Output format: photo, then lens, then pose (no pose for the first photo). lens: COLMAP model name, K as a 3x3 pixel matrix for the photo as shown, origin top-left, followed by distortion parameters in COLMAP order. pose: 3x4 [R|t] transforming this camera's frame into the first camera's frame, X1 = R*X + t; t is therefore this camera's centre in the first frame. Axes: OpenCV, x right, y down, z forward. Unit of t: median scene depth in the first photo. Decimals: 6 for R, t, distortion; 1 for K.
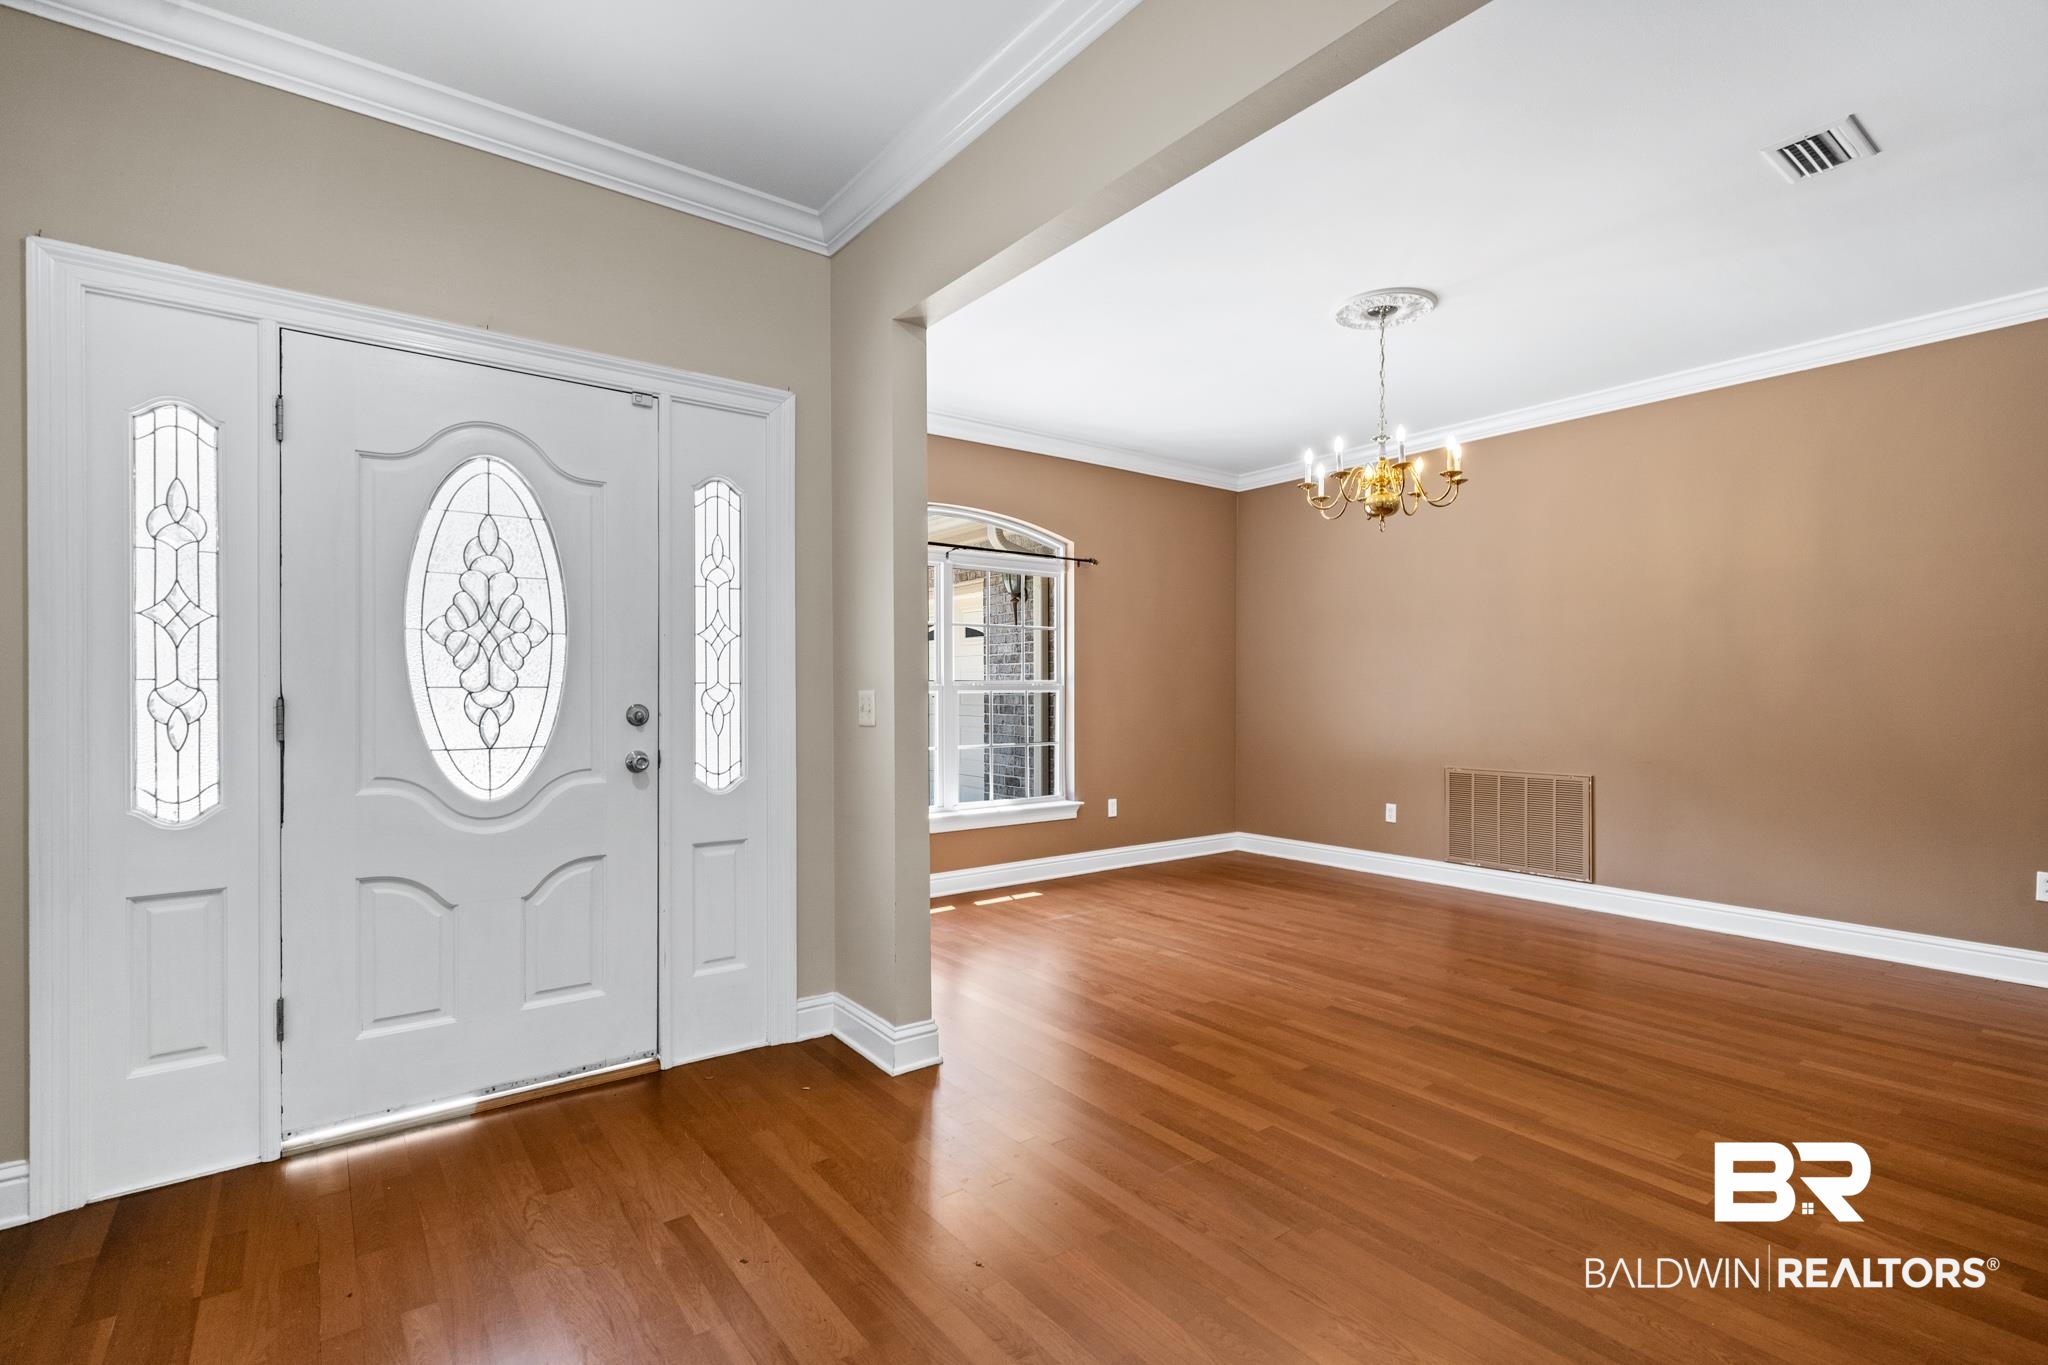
lens RADIAL K [[946.1, 0, 1018.1], [0, 946.1, 695.8], [0, 0, 1]] dist [0.005177, -0.000226]
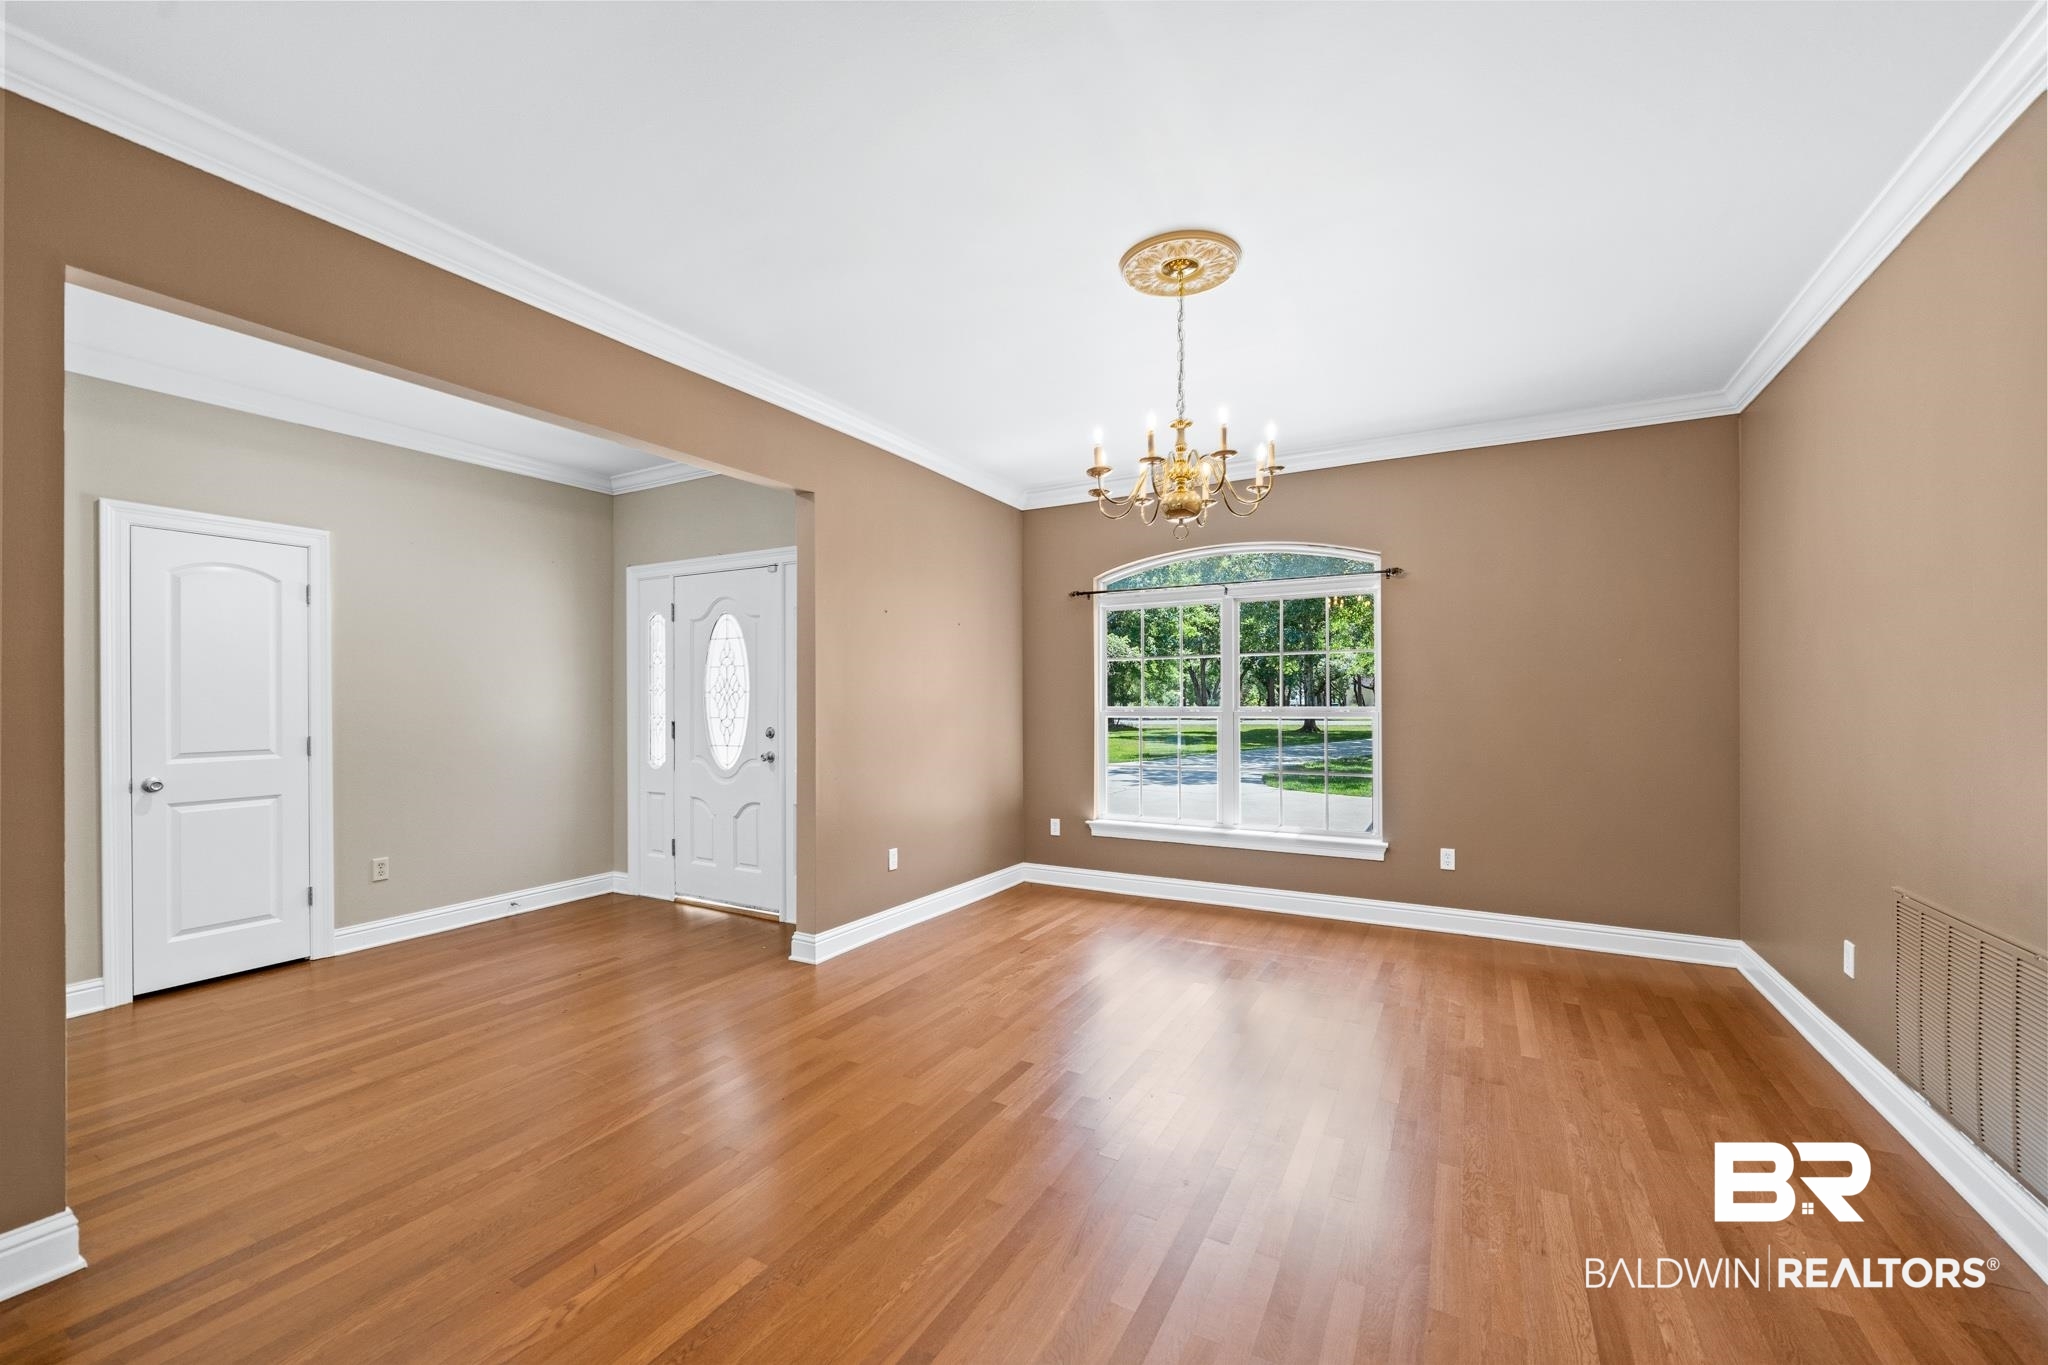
lens RADIAL K [[815.8, 0, 1037.8], [0, 815.8, 691.3], [0, 0, 1]] dist [-0.001174, -0.000325]
pose [[0.407458, -0.007812, -0.913190, 0.787357], [-0.000961, 0.999959, -0.008983, -0.029121], [0.913223, 0.004538, 0.407434, 0.483306]]
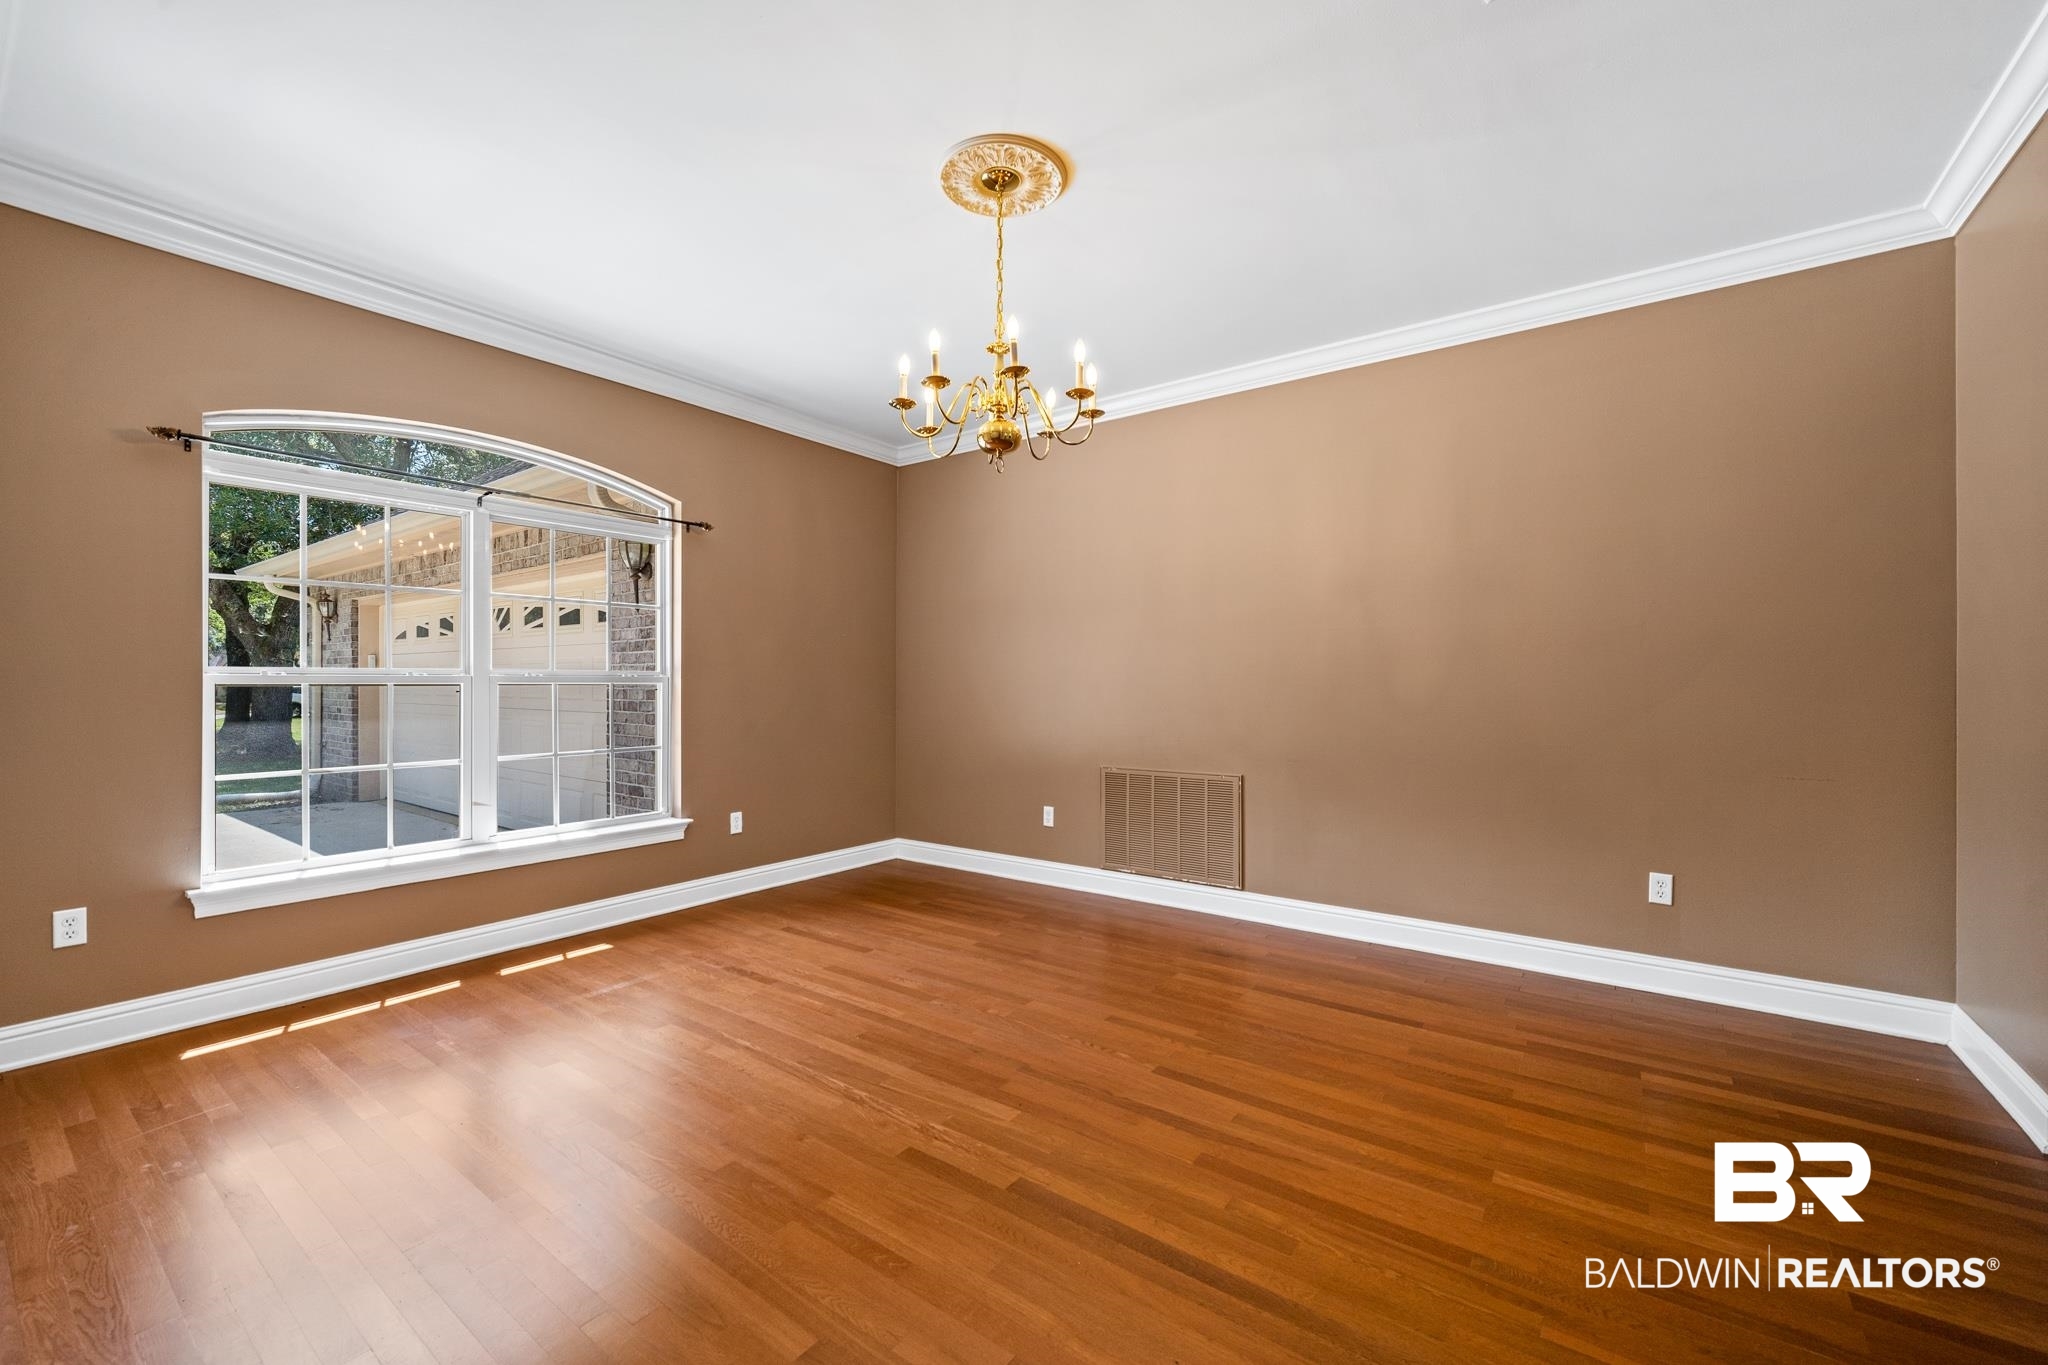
lens RADIAL K [[815.8, 0, 1015.6], [0, 815.8, 687.8], [0, 0, 1]] dist [-0.001174, -0.000325]
pose [[0.960282, 0.000142, 0.279030, 0.174465], [0.000066, 1.000000, -0.000737, -0.001153], [-0.279030, 0.000726, 0.960282, 0.302639]]
